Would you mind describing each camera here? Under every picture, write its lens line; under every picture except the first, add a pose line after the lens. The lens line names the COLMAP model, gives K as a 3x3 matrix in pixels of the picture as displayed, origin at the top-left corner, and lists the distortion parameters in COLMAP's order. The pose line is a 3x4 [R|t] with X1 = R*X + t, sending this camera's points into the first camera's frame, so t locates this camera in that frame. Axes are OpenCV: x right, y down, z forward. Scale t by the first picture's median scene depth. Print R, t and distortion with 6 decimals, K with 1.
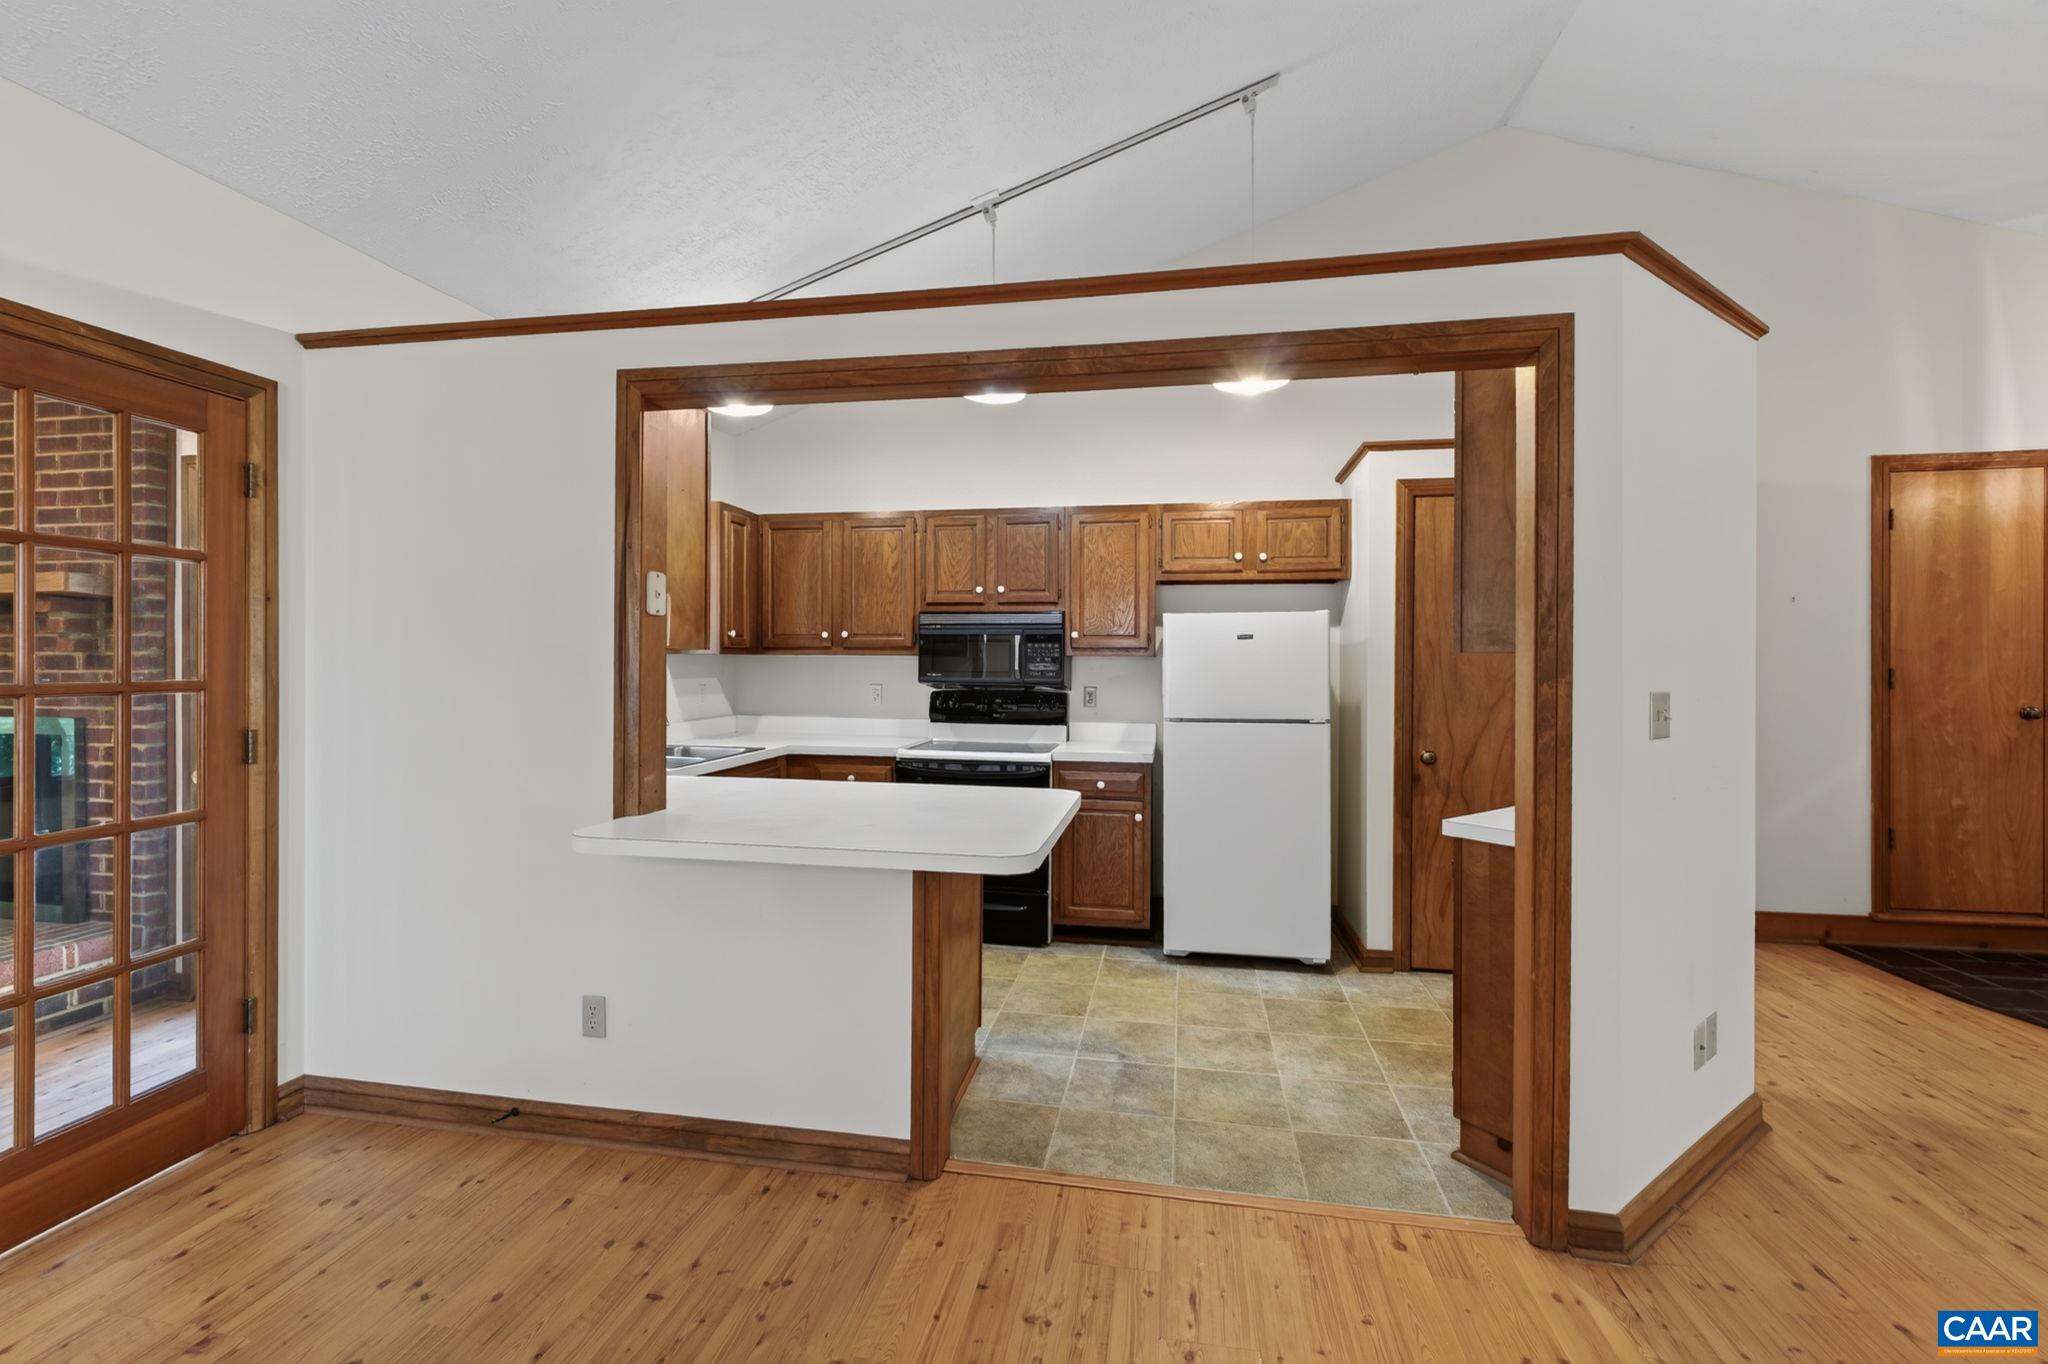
lens RADIAL K [[867.2, 0, 1021.1], [0, 867.2, 665.4], [0, 0, 1]] dist [-0.001389, -0.000219]
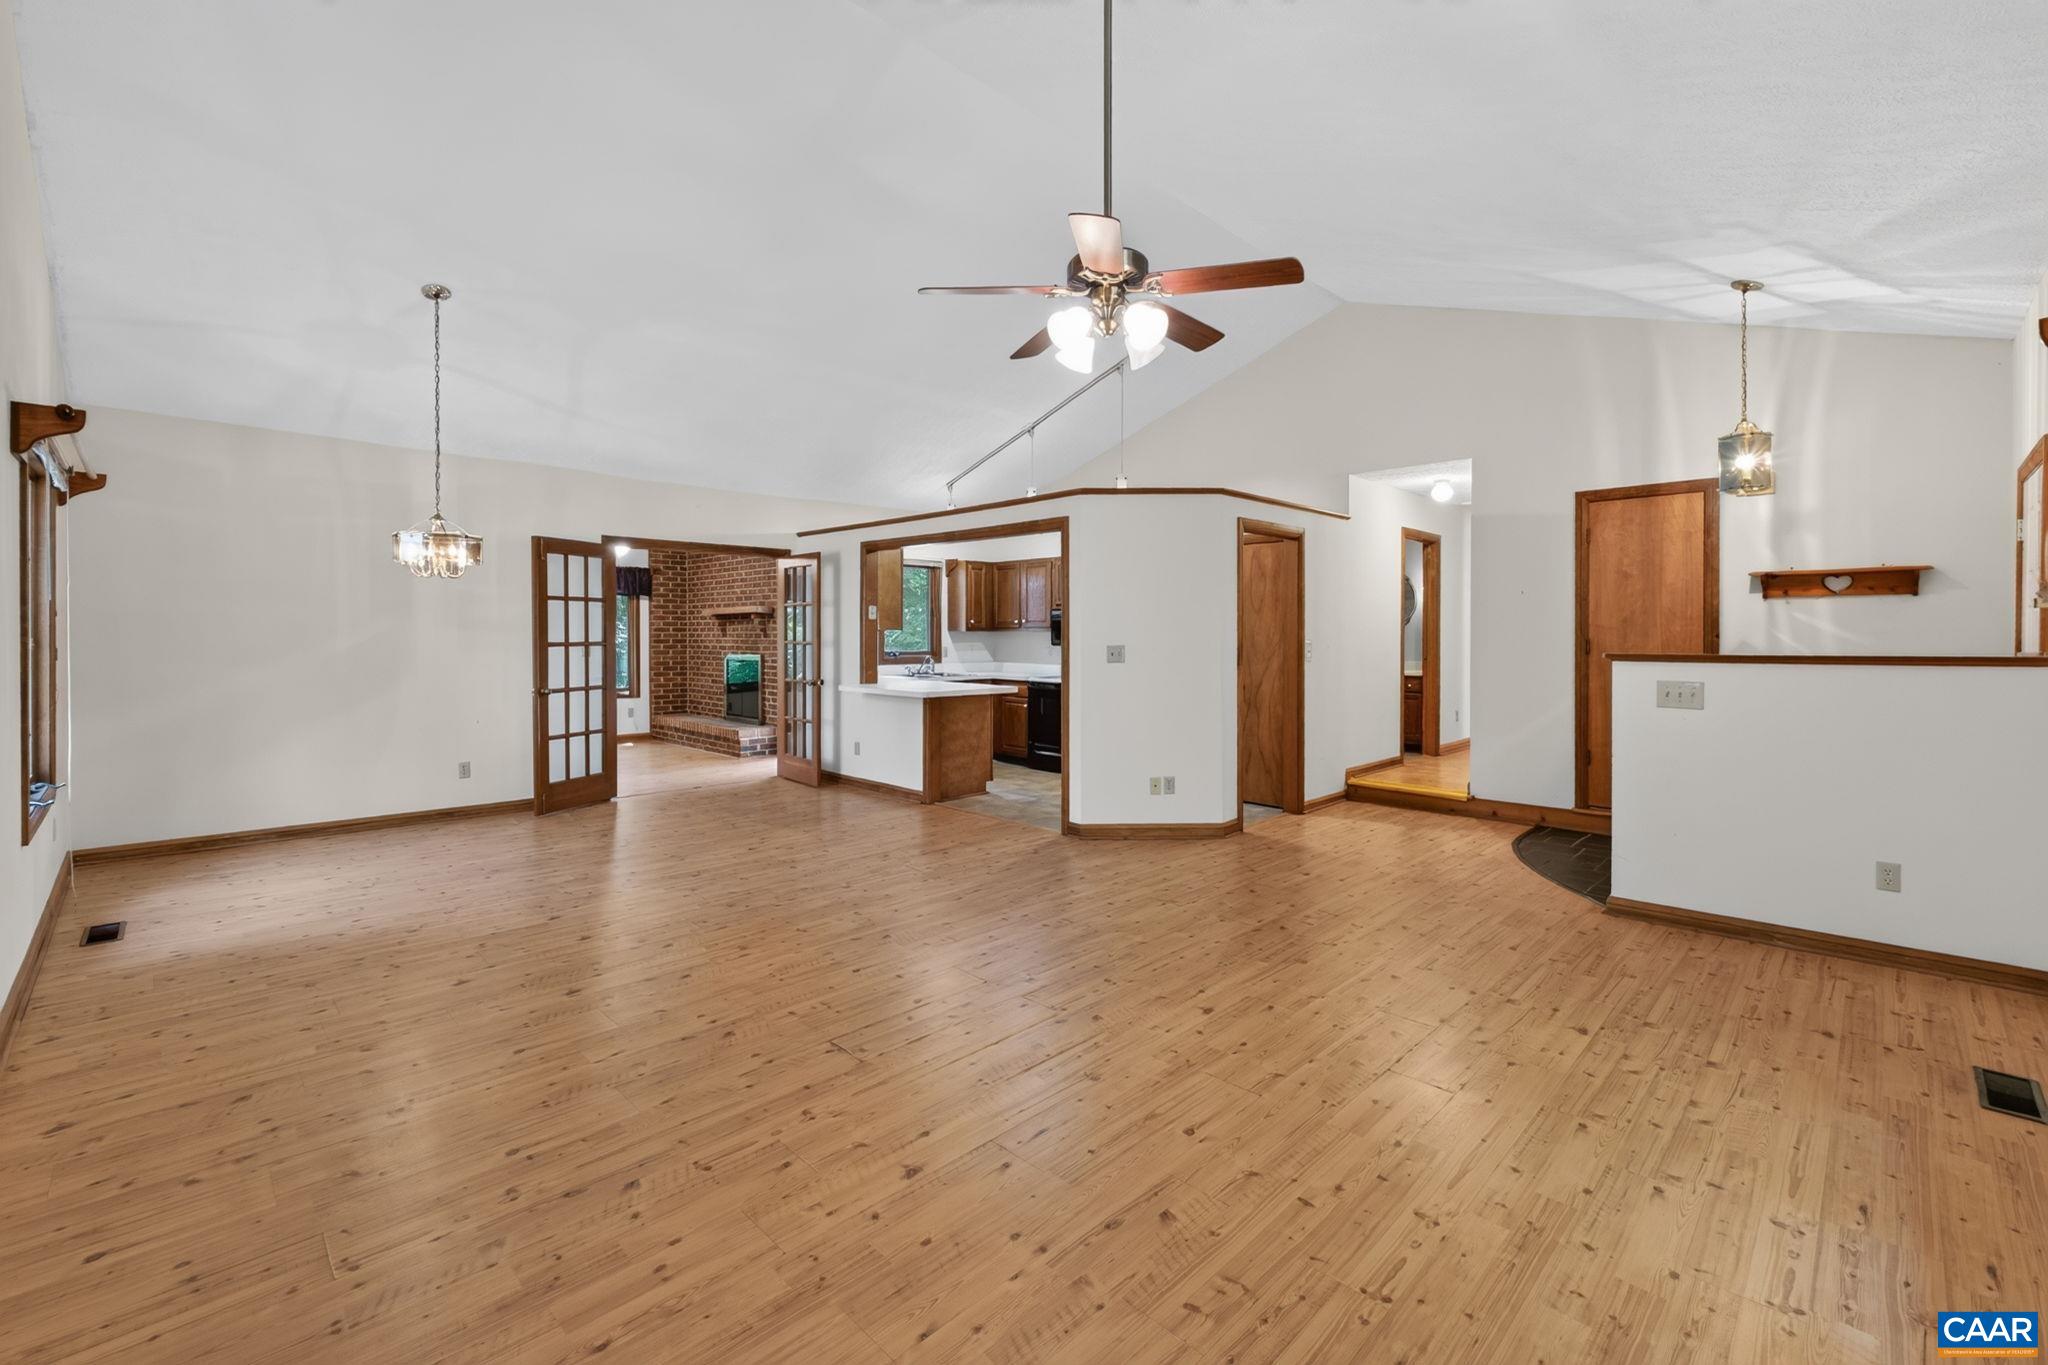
lens RADIAL K [[865.4, 0, 1025.1], [0, 865.4, 646.0], [0, 0, 1]] dist [0.002114, -0.000438]
pose [[0.821099, 0.006568, -0.570748, 1.087818], [-0.001162, 0.999951, 0.009837, 0.002076], [0.570785, -0.007414, 0.821066, -0.741496]]
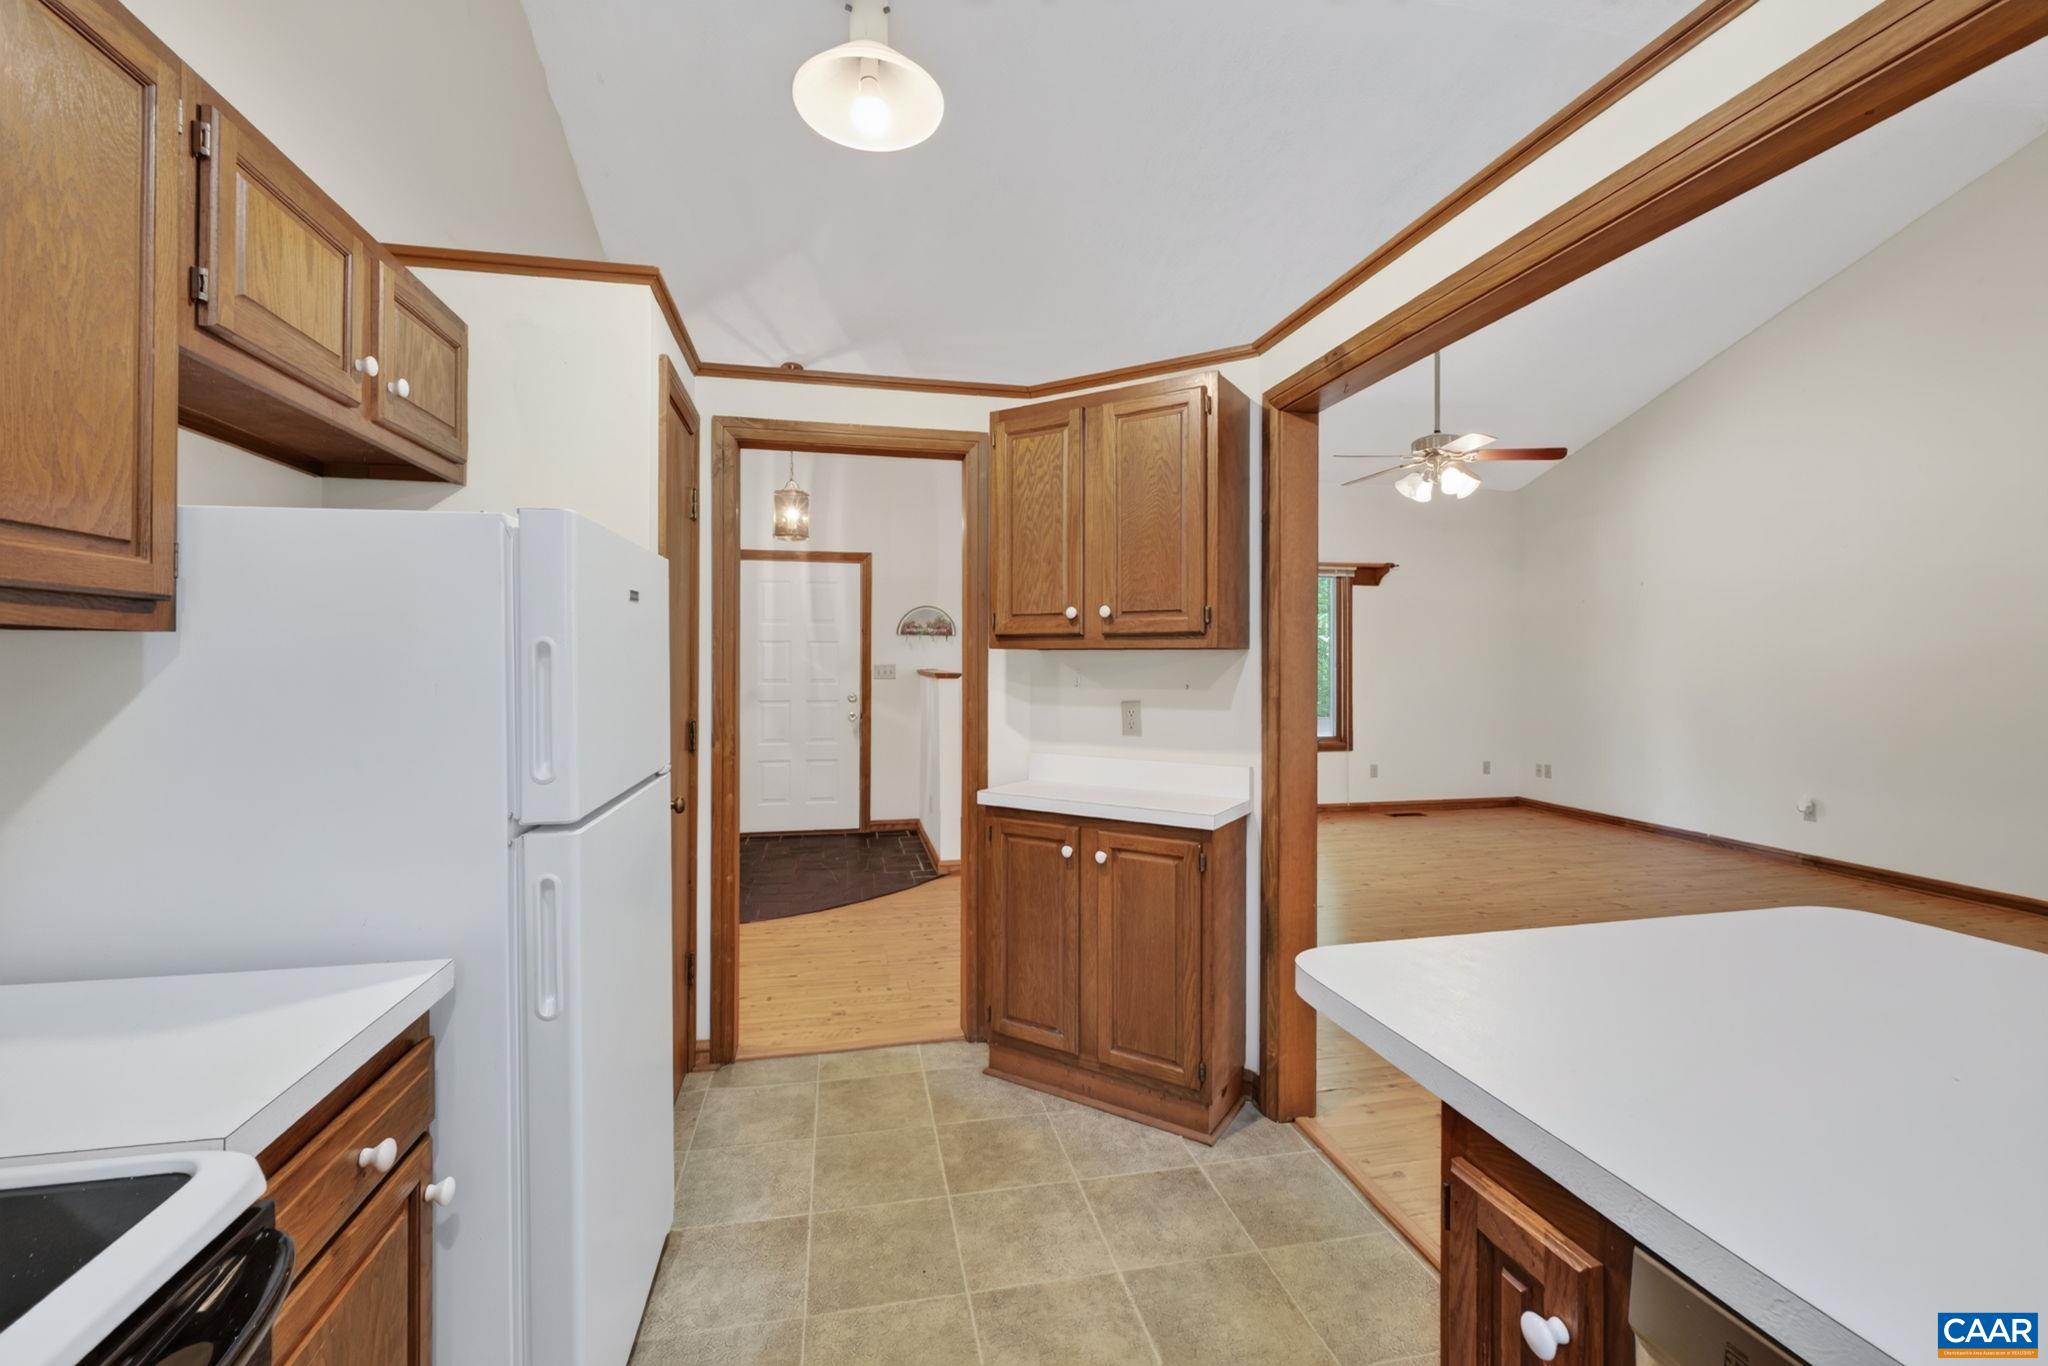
lens RADIAL K [[855.6, 0, 1023.5], [0, 855.6, 663.2], [0, 0, 1]] dist [-0.000229, -0.000124]
pose [[-0.380523, -0.004546, 0.924760, -0.202933], [0.002305, 0.999980, 0.005864, -0.001804], [-0.924769, 0.004363, -0.380505, 0.940341]]
